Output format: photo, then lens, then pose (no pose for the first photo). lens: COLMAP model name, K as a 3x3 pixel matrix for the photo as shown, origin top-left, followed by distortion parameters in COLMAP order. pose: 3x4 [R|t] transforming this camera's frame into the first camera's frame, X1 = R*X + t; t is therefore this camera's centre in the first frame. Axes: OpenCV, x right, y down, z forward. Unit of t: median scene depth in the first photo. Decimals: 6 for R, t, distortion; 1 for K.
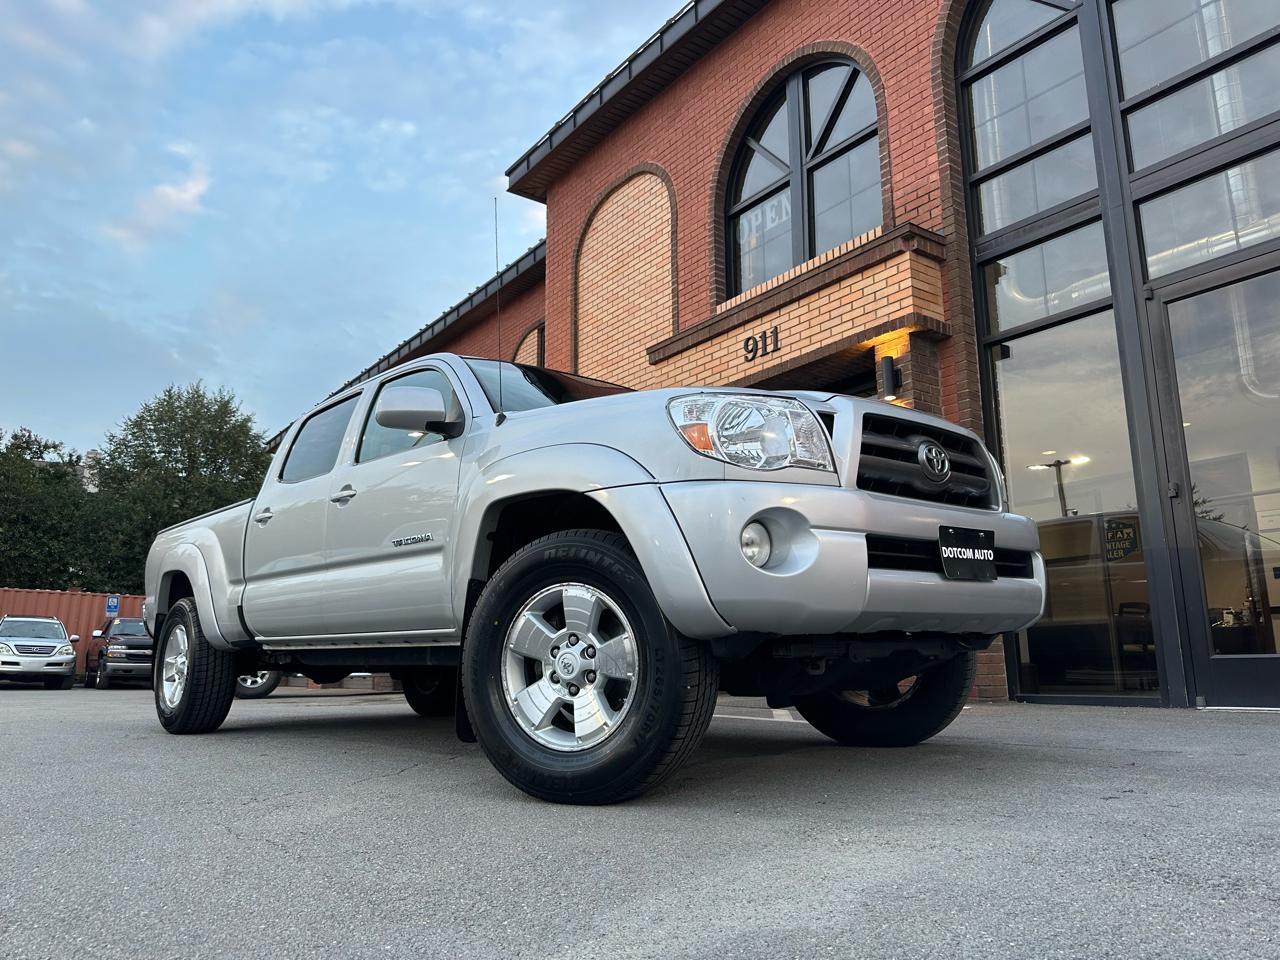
lens RADIAL K [[895.1, 0, 635.0], [0, 895.1, 481.0], [0, 0, 1]] dist [0.104074, -0.135054]
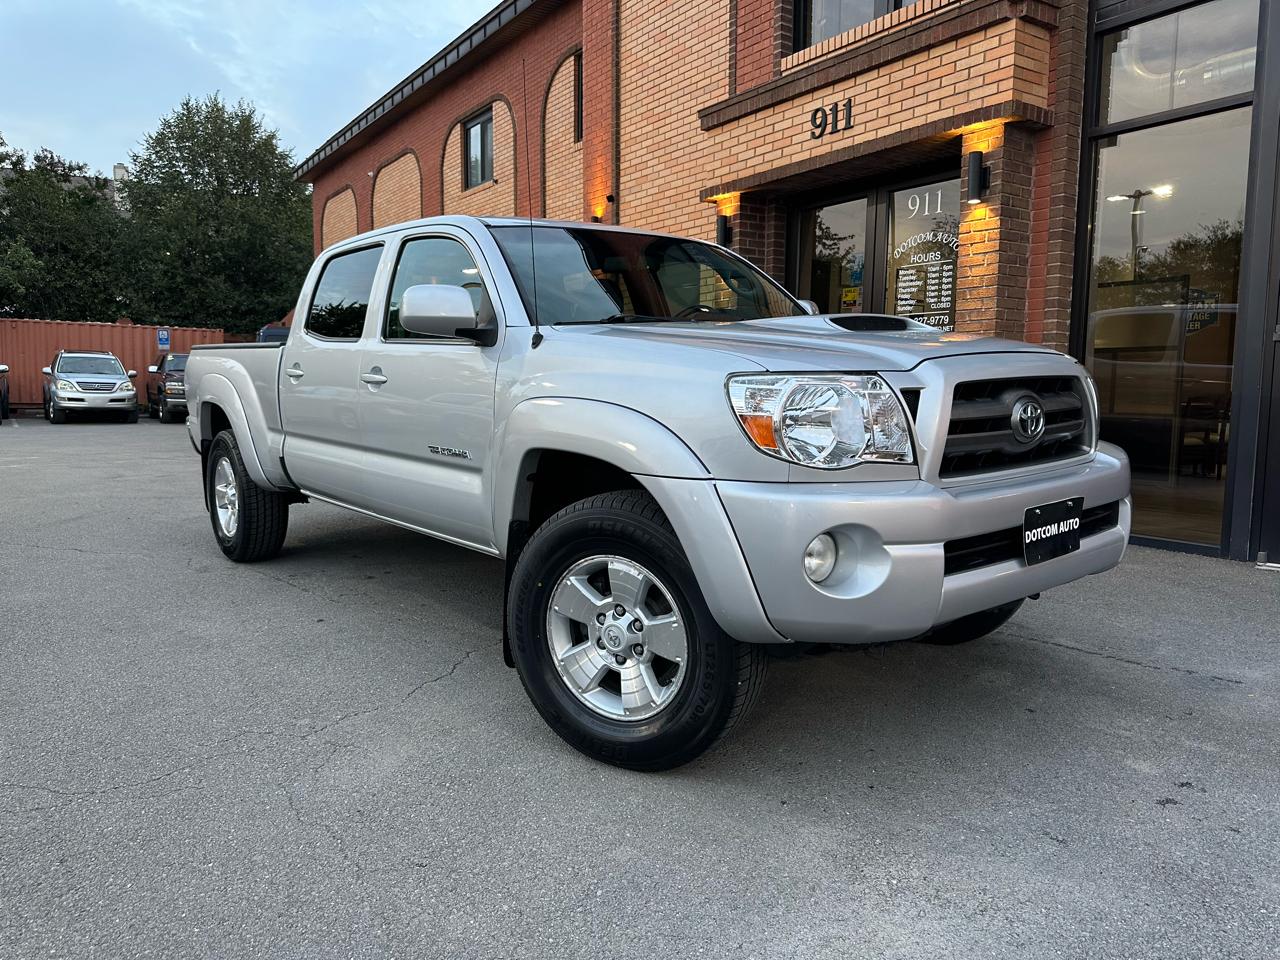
lens RADIAL K [[908.7, 0, 638.1], [0, 908.7, 482.8], [0, 0, 1]] dist [0.007328, -0.012997]
pose [[0.999020, 0.016333, -0.041142, -0.004246], [-0.002824, 0.951057, 0.309003, -0.089011], [0.044175, -0.308584, 0.950171, 0.045974]]
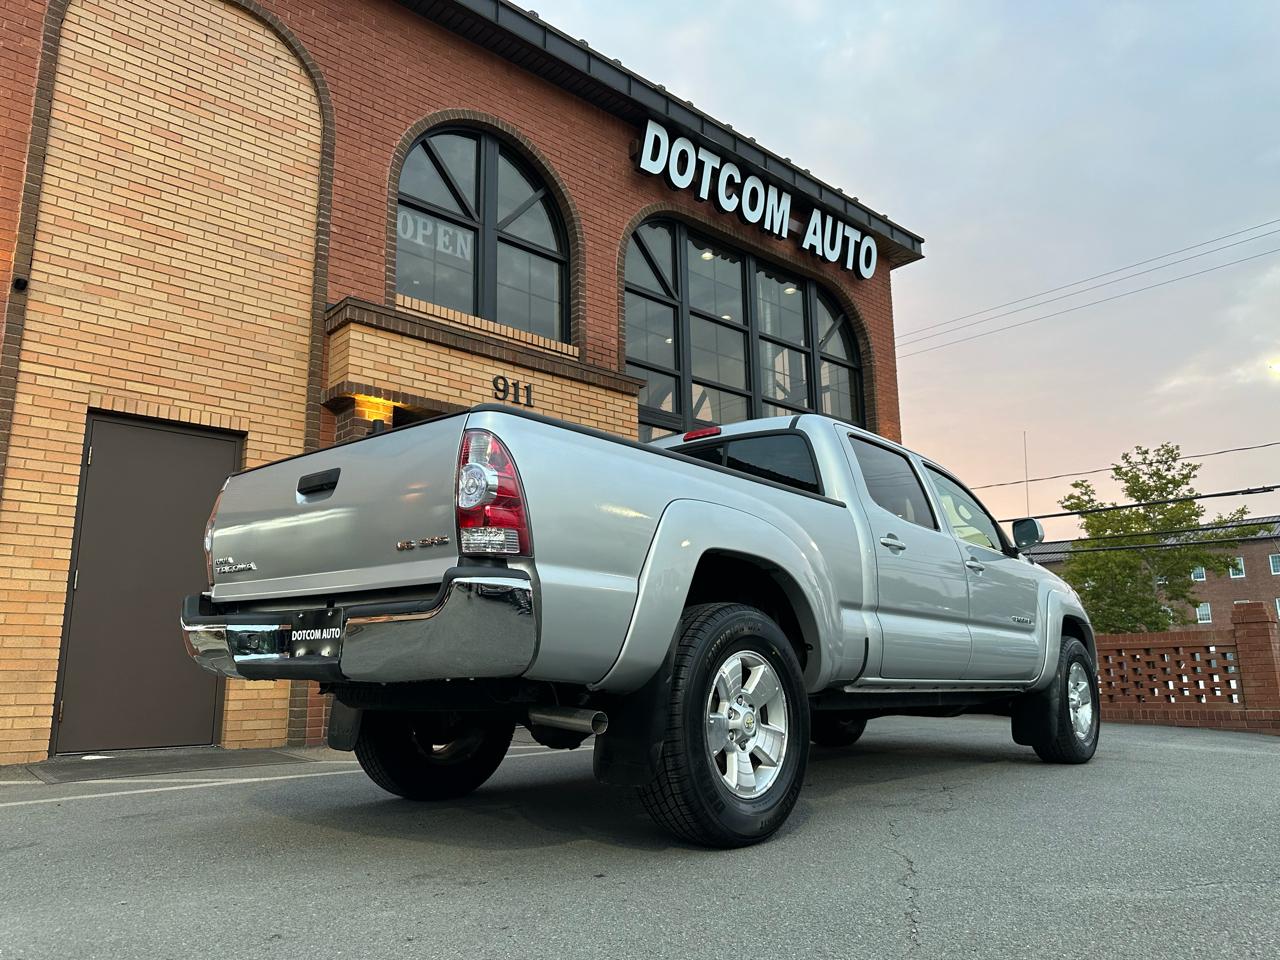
lens RADIAL K [[890.8, 0, 638.5], [0, 890.8, 482.9], [0, 0, 1]] dist [0.119233, -0.188395]
pose [[-0.094246, 0.220457, 0.970833, -0.859917], [-0.189913, 0.953284, -0.234908, 0.166431], [-0.977267, -0.206513, -0.047976, 0.889051]]
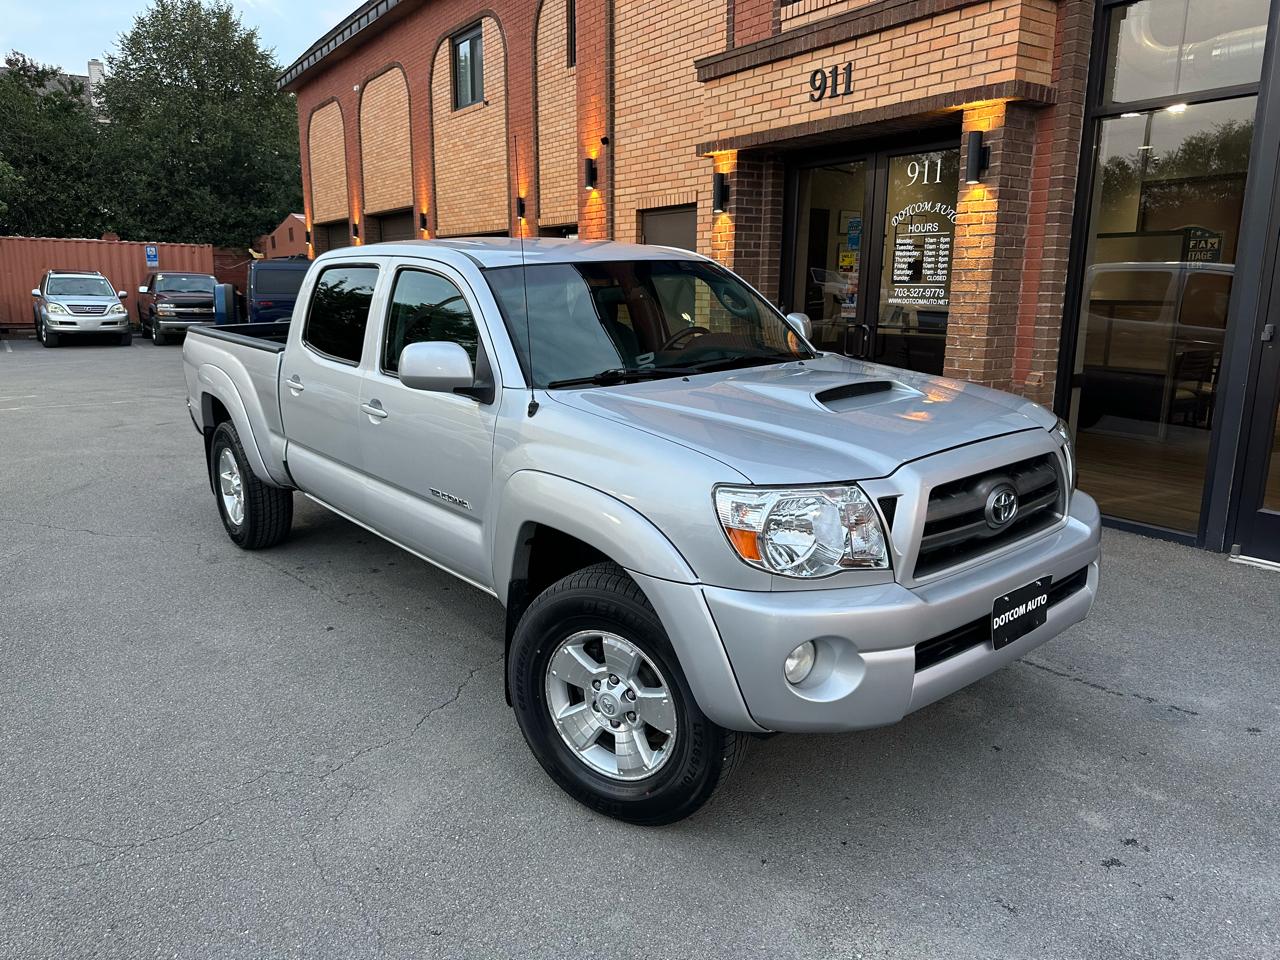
lens RADIAL K [[908.7, 0, 638.1], [0, 908.7, 482.8], [0, 0, 1]] dist [0.007328, -0.012997]
pose [[0.999149, 0.017292, -0.037450, -0.002372], [-0.000385, 0.911762, 0.410719, -0.160446], [0.041248, -0.410355, 0.910992, 0.055314]]
